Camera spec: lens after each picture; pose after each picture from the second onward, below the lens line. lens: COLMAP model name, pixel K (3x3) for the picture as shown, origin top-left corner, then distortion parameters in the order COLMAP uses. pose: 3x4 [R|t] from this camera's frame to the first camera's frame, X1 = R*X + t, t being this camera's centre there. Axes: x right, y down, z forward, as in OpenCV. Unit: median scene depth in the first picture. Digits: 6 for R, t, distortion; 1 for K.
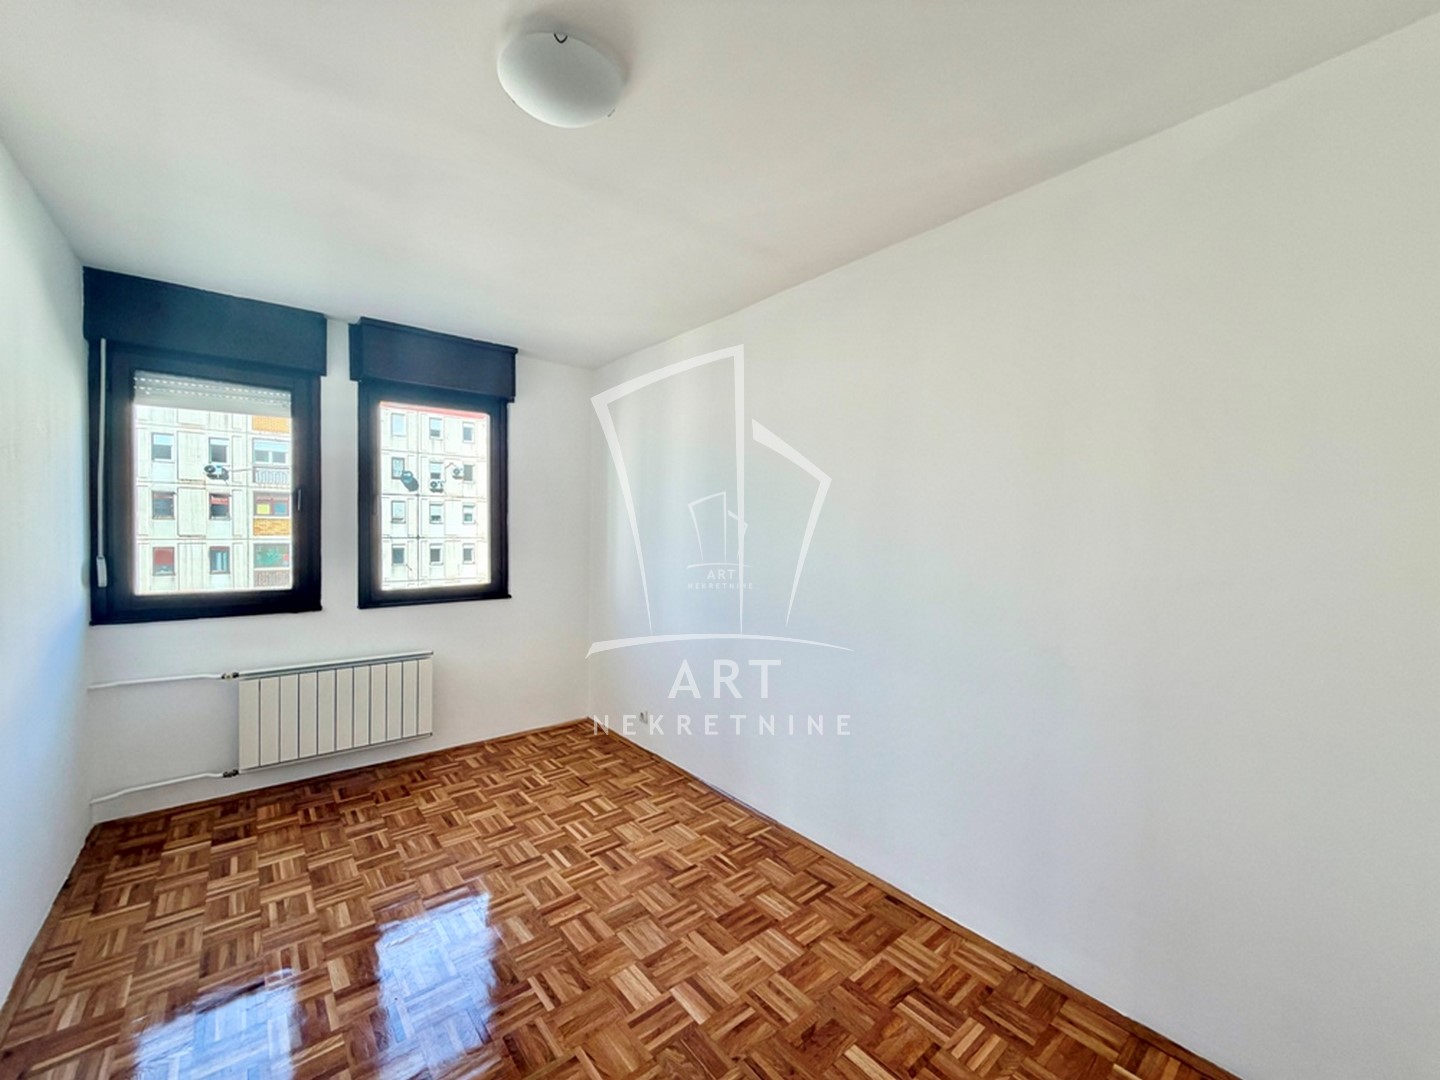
lens RADIAL K [[573.1, 0, 714.4], [0, 573.1, 543.2], [0, 0, 1]] dist [-0.000783, -0.000036]
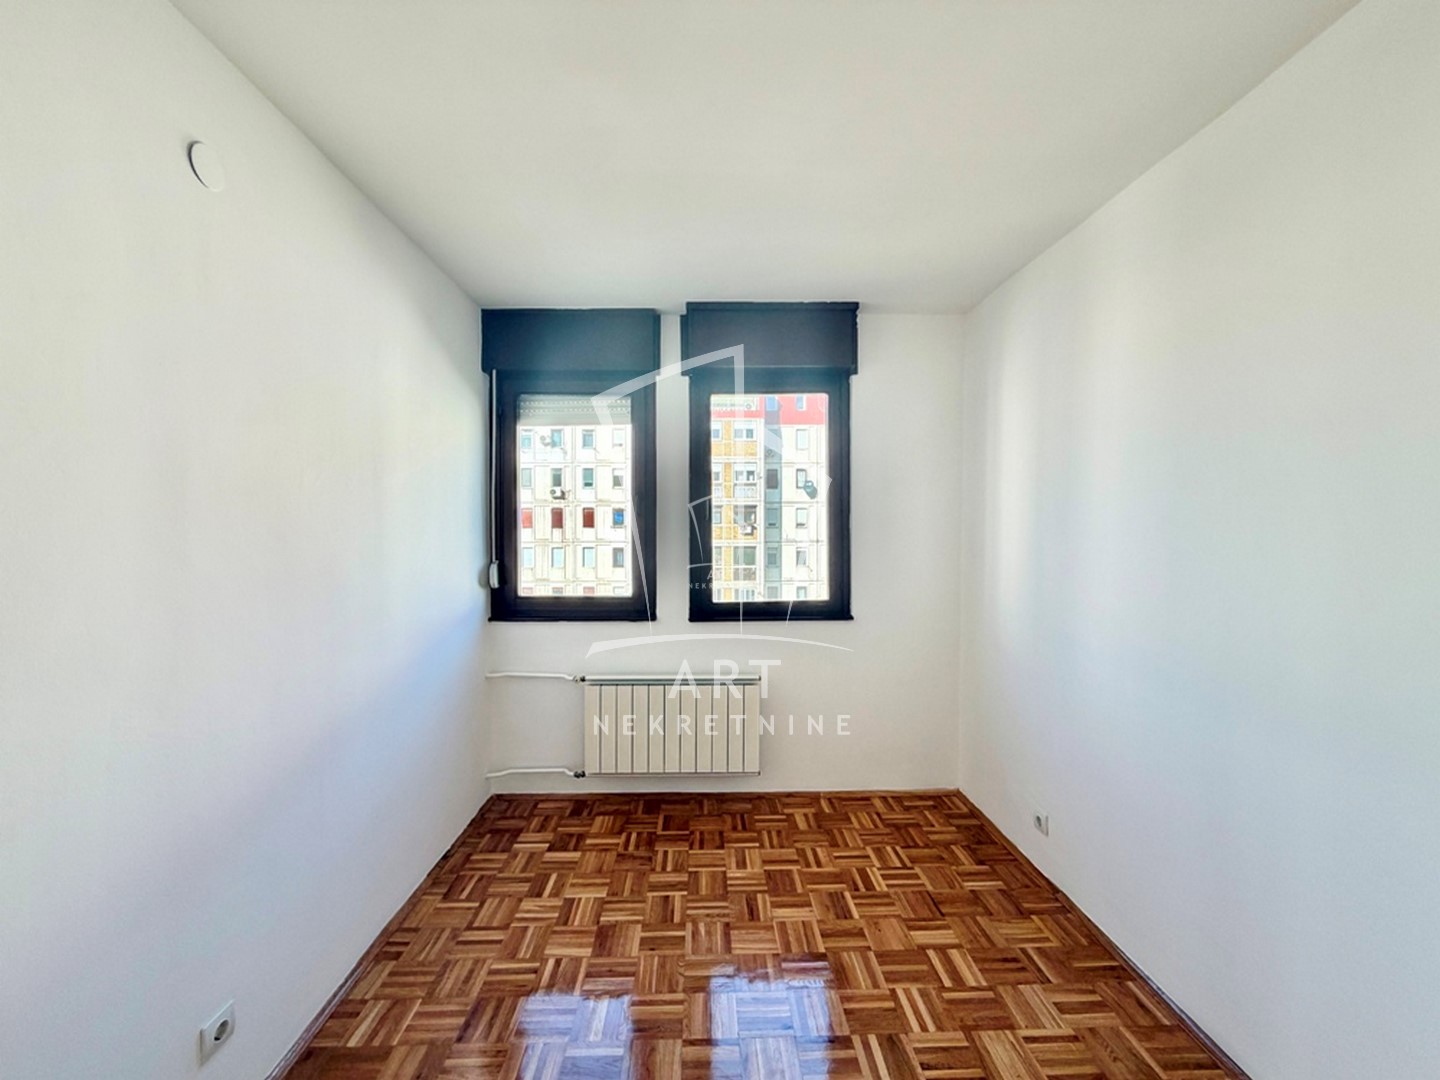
lens RADIAL K [[573.1, 0, 714.4], [0, 573.1, 543.2], [0, 0, 1]] dist [-0.000783, -0.000036]
pose [[0.786444, -0.000005, -0.617662, -0.019332], [-0.003560, 0.999983, -0.004541, -0.008660], [0.617652, 0.005770, 0.786430, 0.333146]]
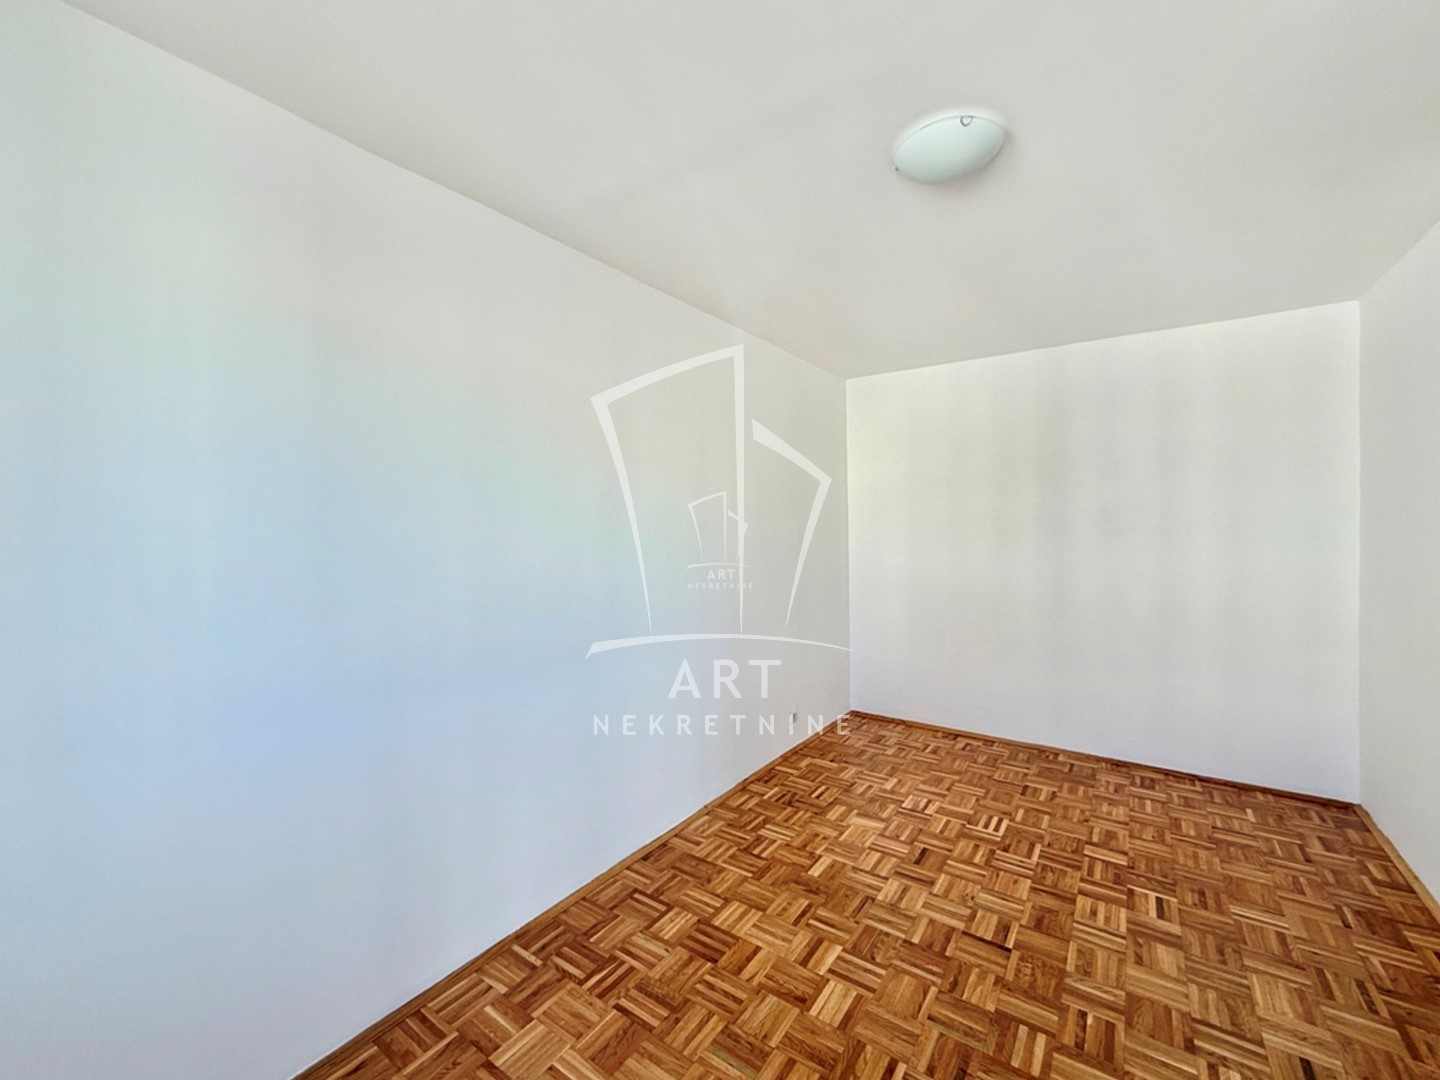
lens RADIAL K [[573.1, 0, 714.4], [0, 573.1, 543.2], [0, 0, 1]] dist [-0.000783, -0.000036]
pose [[-0.248198, -0.043996, 0.967710, -0.613197], [0.024615, 0.998359, 0.051702, -0.048768], [-0.968397, 0.036653, -0.246708, 0.856025]]
